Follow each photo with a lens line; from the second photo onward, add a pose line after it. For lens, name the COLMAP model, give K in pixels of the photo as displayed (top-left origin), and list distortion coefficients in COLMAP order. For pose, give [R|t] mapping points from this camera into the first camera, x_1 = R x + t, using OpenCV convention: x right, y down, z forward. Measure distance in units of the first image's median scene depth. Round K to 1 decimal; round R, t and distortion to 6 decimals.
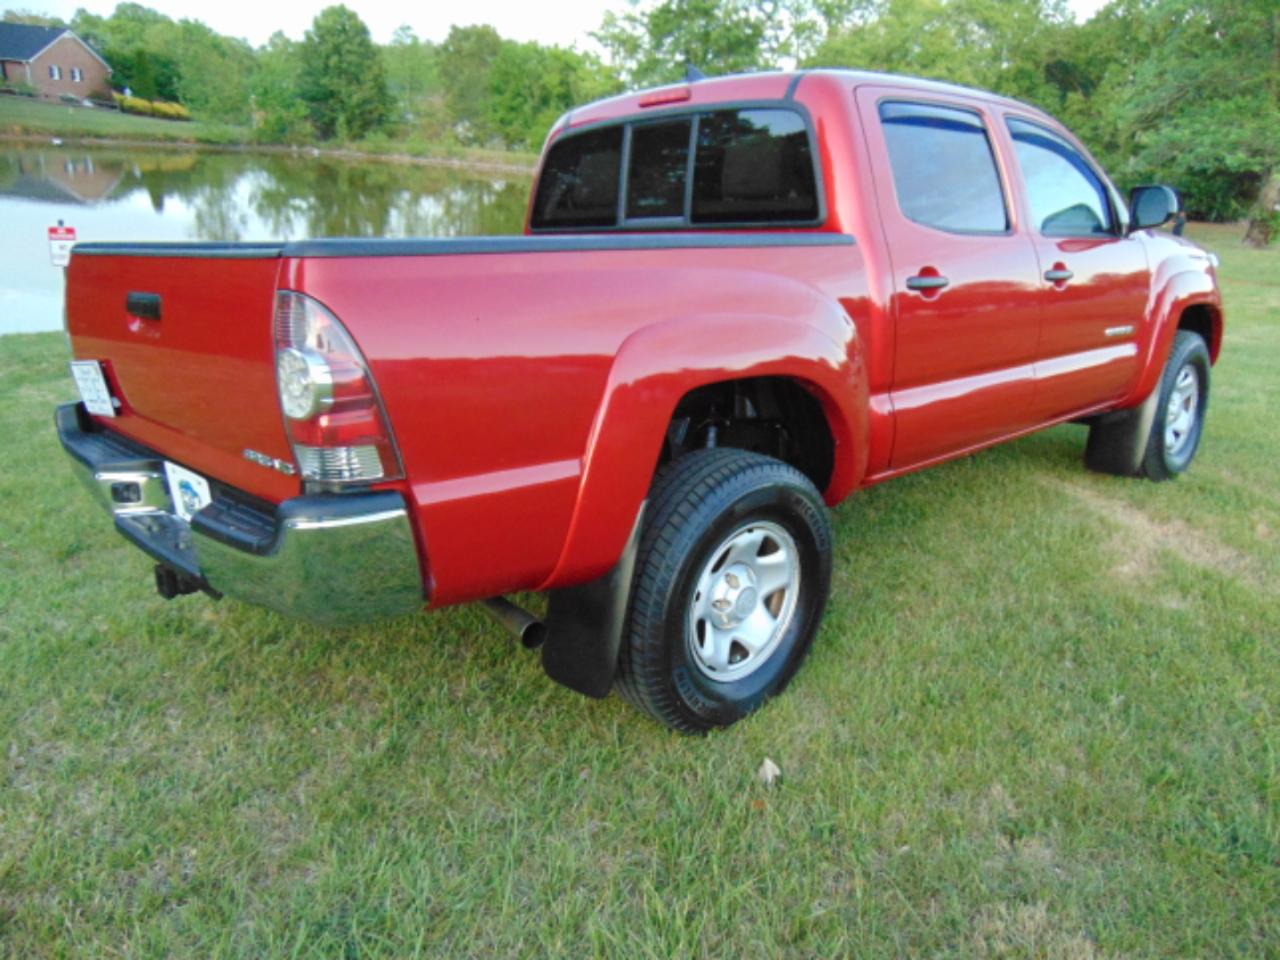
lens RADIAL K [[1004.4, 0, 654.4], [0, 1004.4, 479.6], [0, 0, 1]] dist [-0.021722, 0.045432]
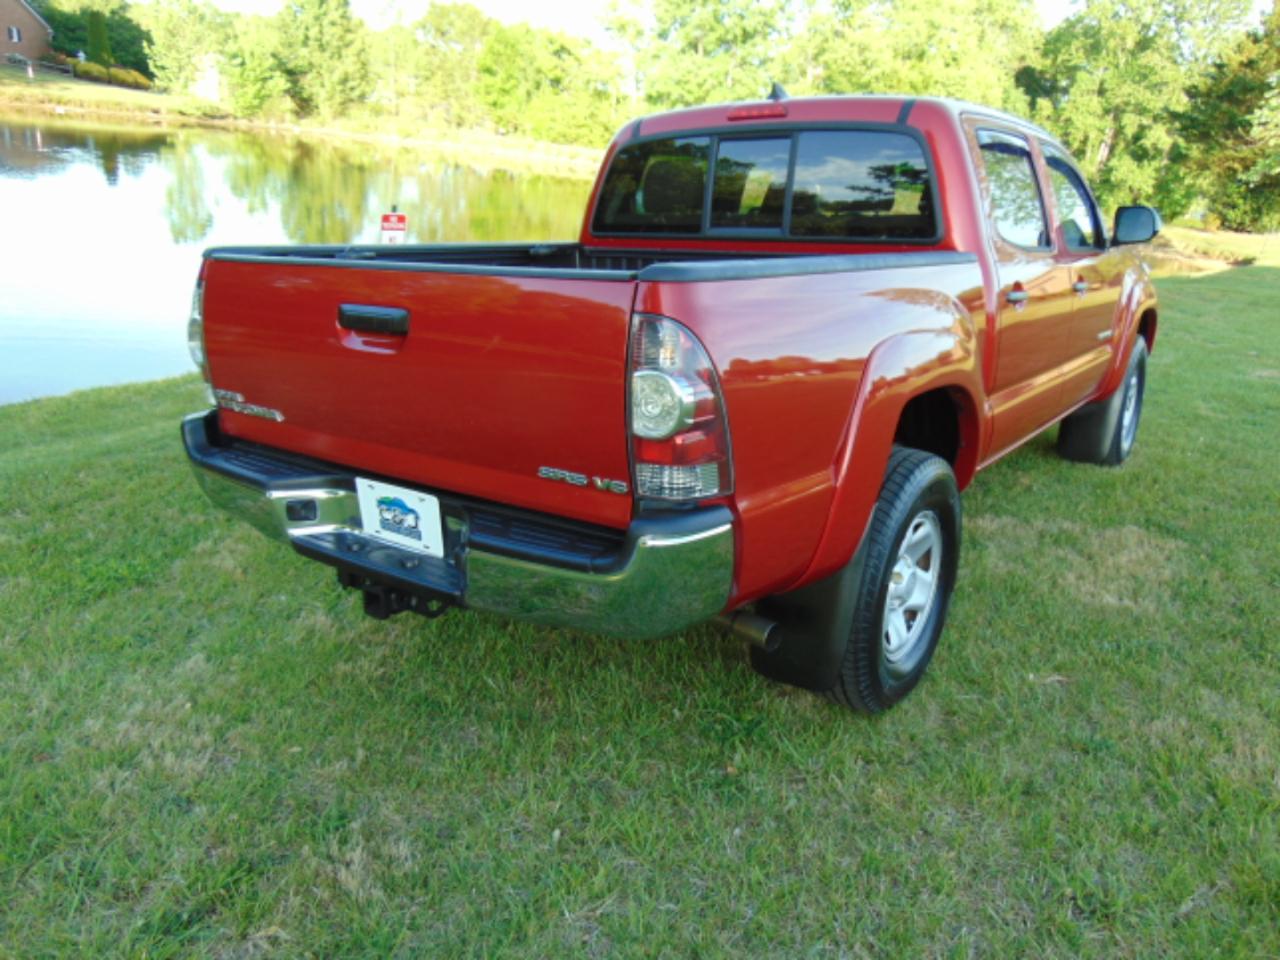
lens RADIAL K [[1004.4, 0, 657.0], [0, 1004.4, 484.0], [0, 0, 1]] dist [-0.021722, 0.045432]
pose [[0.980698, -0.028040, 0.193509, -0.399843], [0.024485, 0.999485, 0.020741, -0.025850], [-0.193991, -0.015602, 0.980879, -0.008947]]
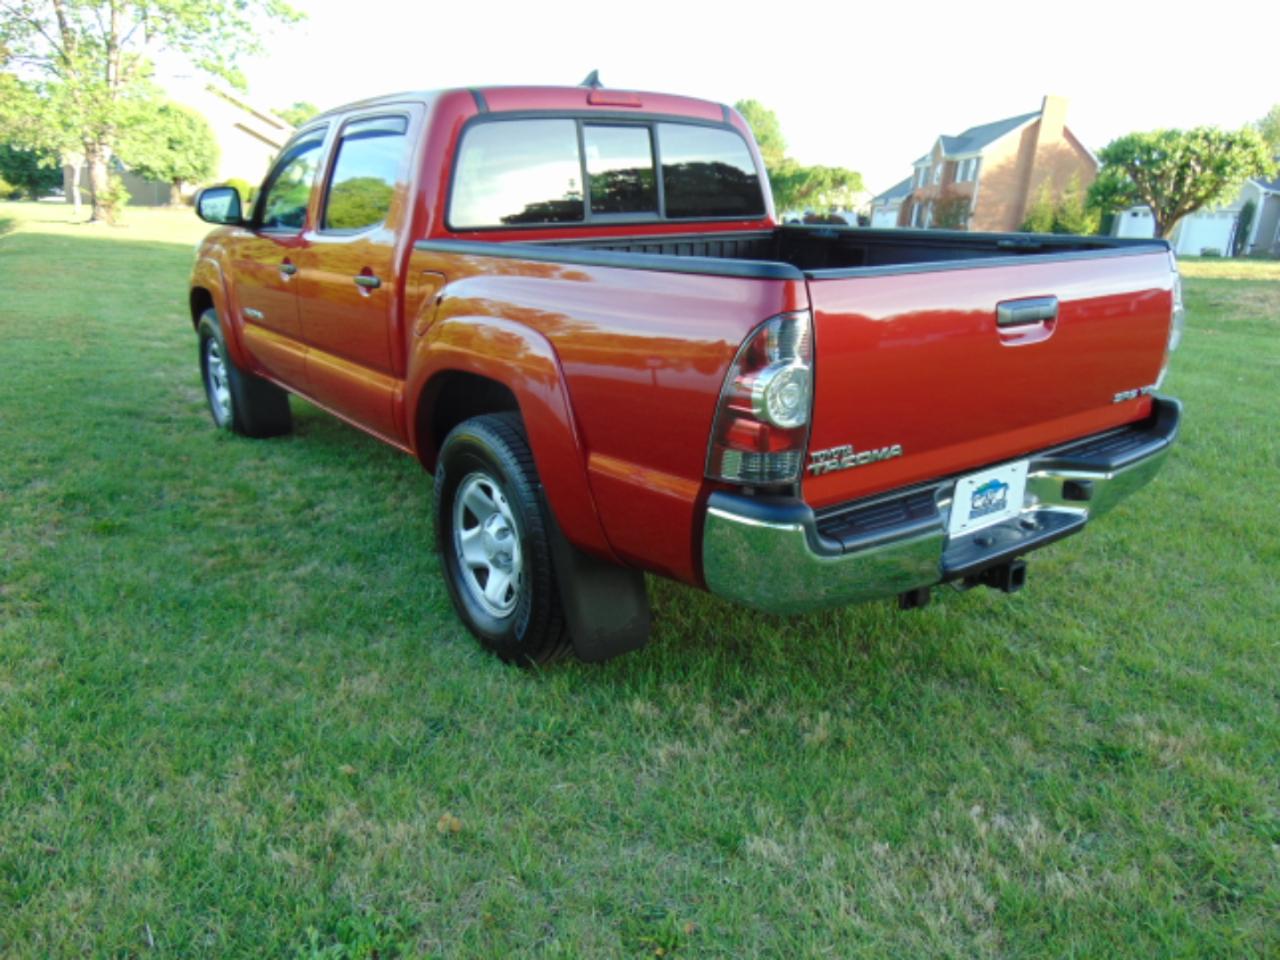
lens RADIAL K [[1004.4, 0, 643.0], [0, 1004.4, 467.0], [0, 0, 1]] dist [-0.021722, 0.045432]
pose [[0.109919, -0.255713, 0.960484, -1.460561], [0.243696, 0.943777, 0.223376, -0.320740], [-0.963603, 0.209513, 0.166055, 1.151815]]
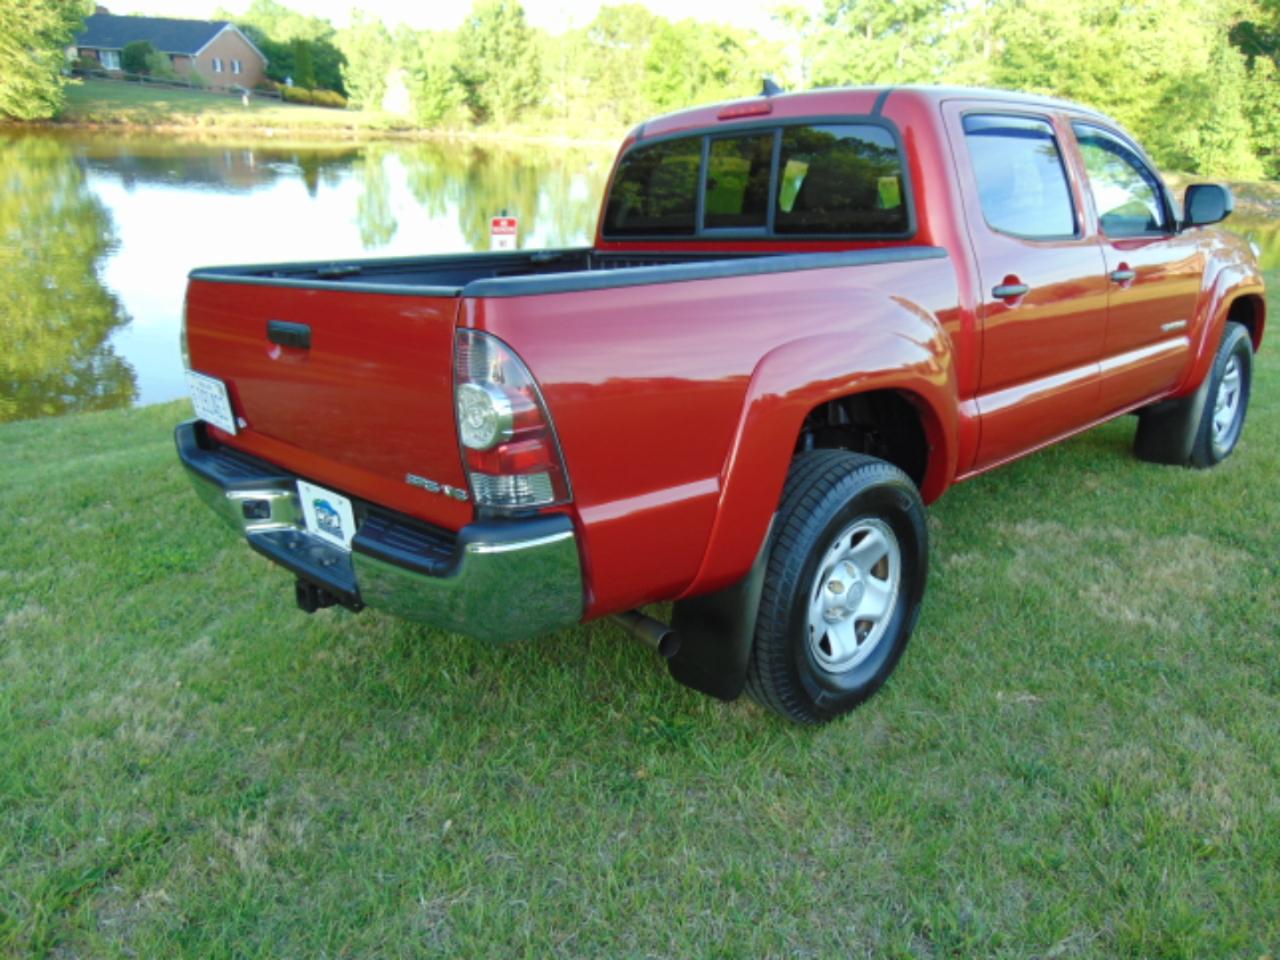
lens RADIAL K [[1004.4, 0, 652.9], [0, 1004.4, 482.5], [0, 0, 1]] dist [-0.021722, 0.045432]
pose [[0.999778, -0.019648, 0.007632, -0.129515], [0.019464, 0.999535, 0.023464, -0.033894], [-0.008090, -0.023310, 0.999696, -0.047148]]
